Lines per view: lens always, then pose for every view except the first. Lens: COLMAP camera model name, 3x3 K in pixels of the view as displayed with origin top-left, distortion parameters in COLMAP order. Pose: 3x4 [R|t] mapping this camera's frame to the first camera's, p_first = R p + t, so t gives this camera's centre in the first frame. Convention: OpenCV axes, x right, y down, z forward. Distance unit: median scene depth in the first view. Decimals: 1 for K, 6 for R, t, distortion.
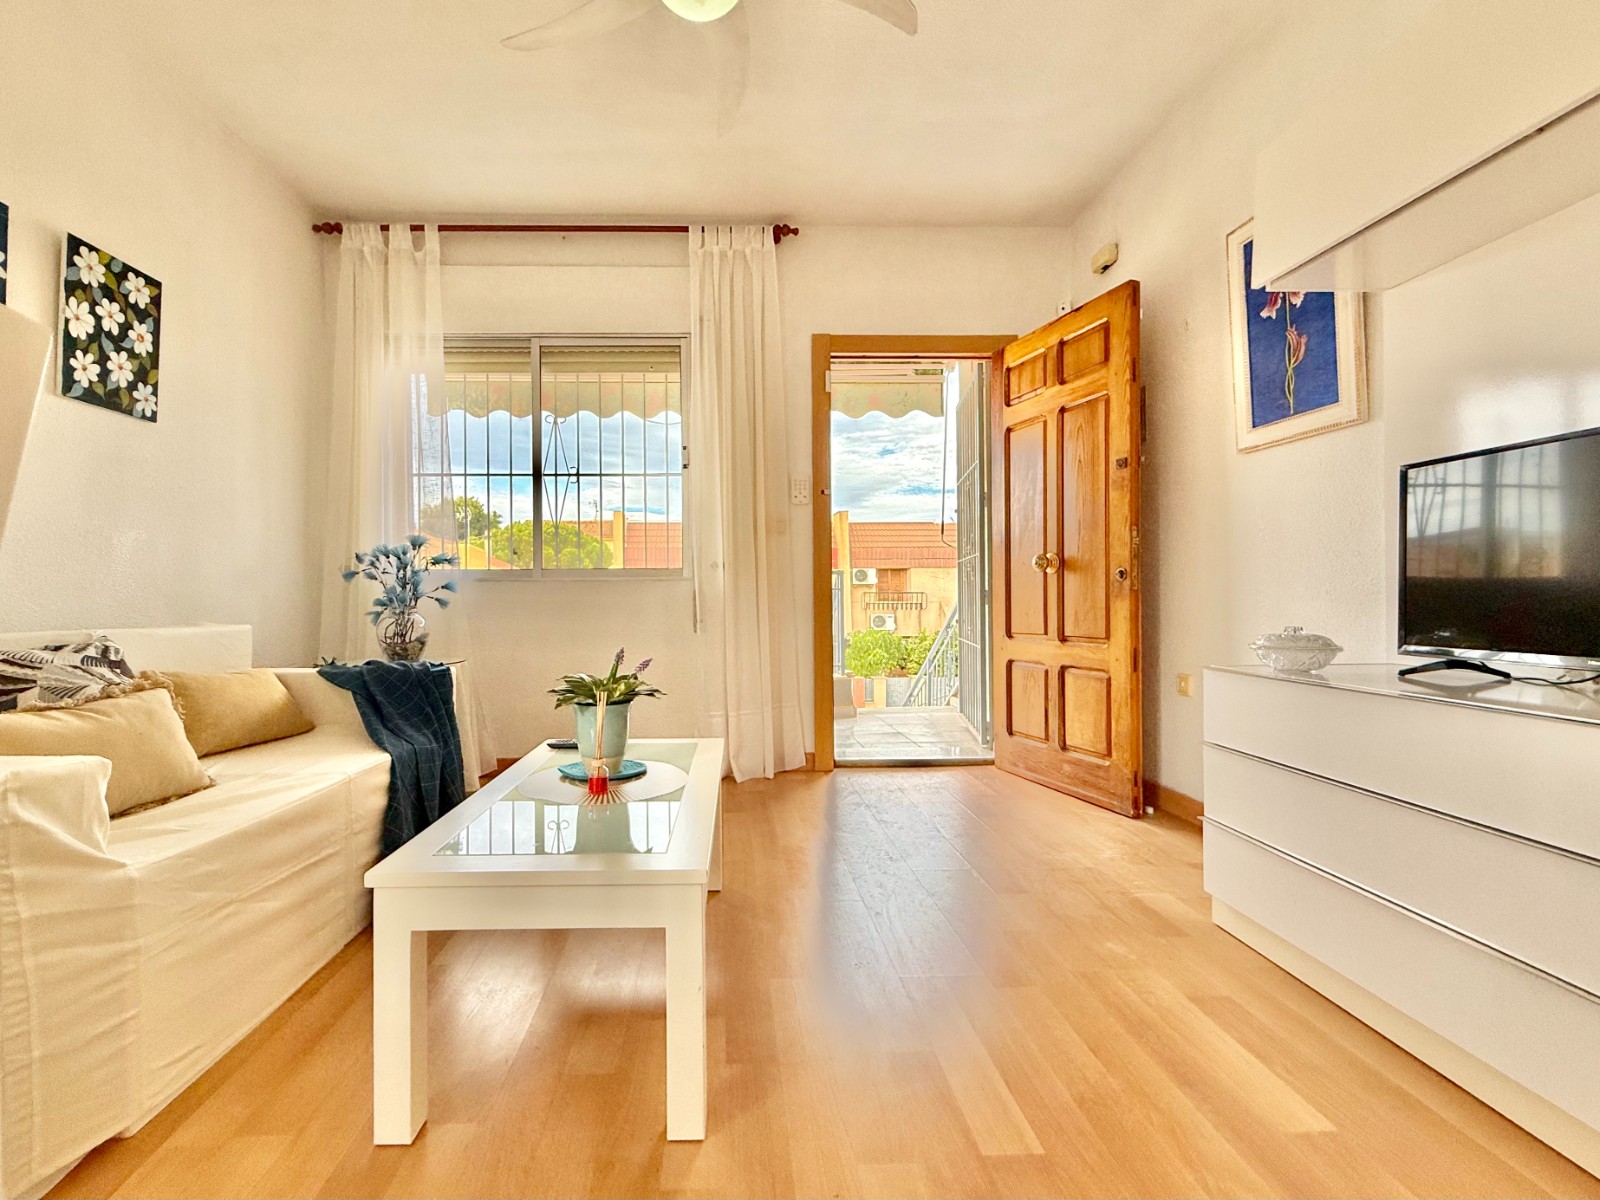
lens RADIAL K [[700.0, 0, 754.4], [0, 700.0, 595.7], [0, 0, 1]] dist [-0.000962, -0.000081]
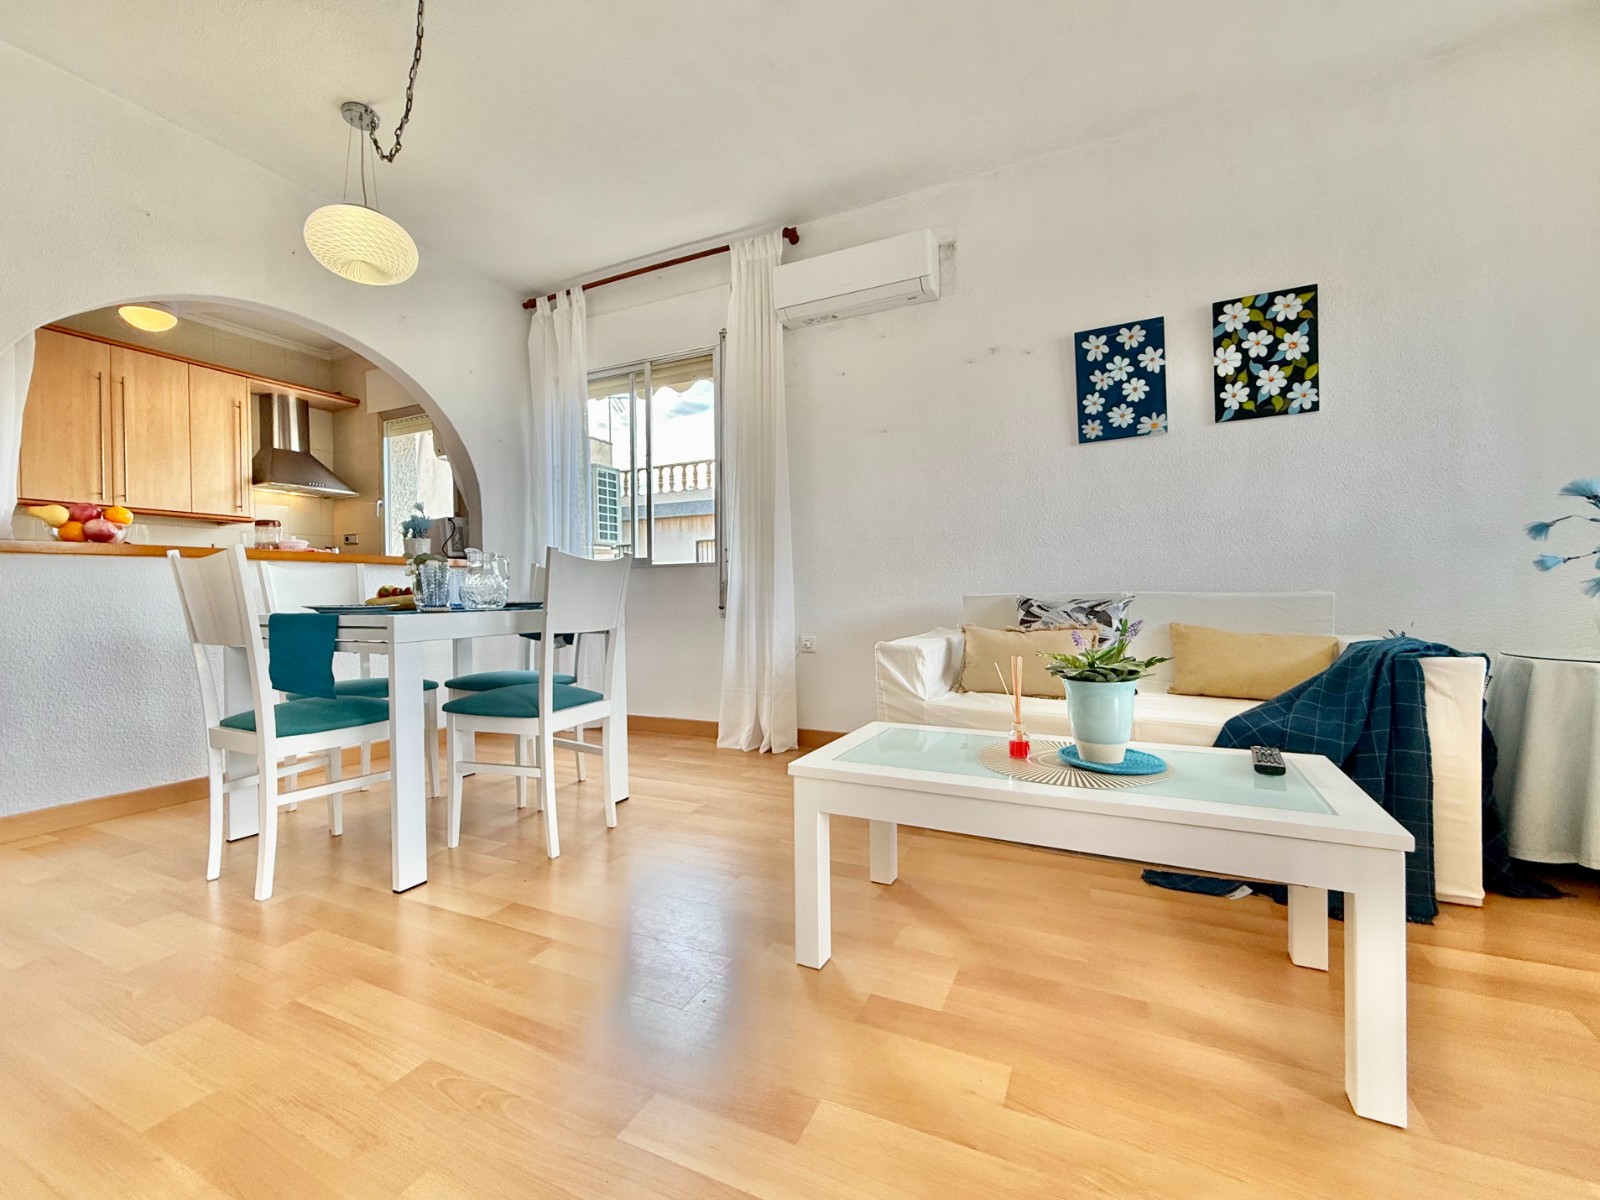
lens RADIAL K [[690.0, 0, 803.2], [0, 690.0, 598.8], [0, 0, 1]] dist [-0.000304, -0.000071]
pose [[-0.486807, 0.018329, -0.873317, 0.429362], [0.017367, 0.999785, 0.011302, 0.022582], [0.873337, -0.009665, -0.487021, 0.673996]]
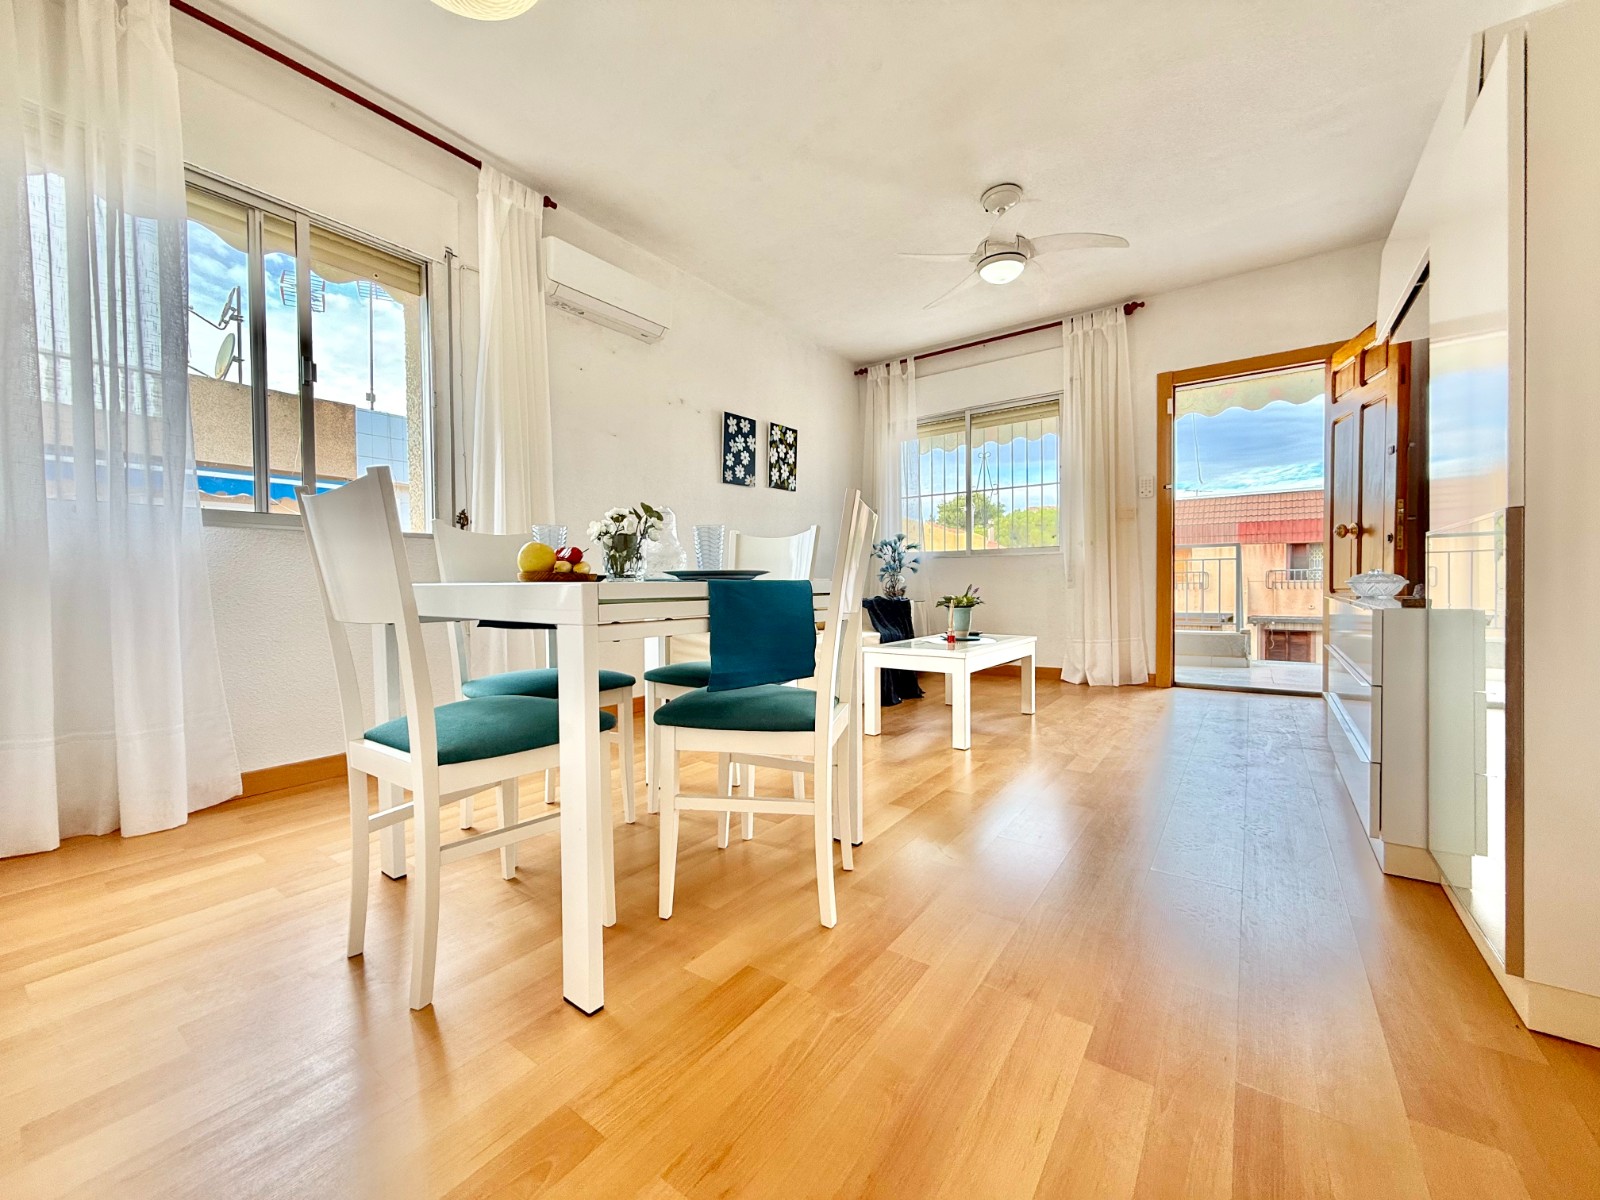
lens RADIAL K [[650.3, 0, 794.8], [0, 650.3, 597.6], [0, 0, 1]] dist [-0.002908, -0.000559]
pose [[0.783826, 0.011099, -0.620881, 0.396046], [0.006235, 0.999649, 0.025741, 0.039157], [0.620949, -0.024048, 0.783482, -0.572124]]
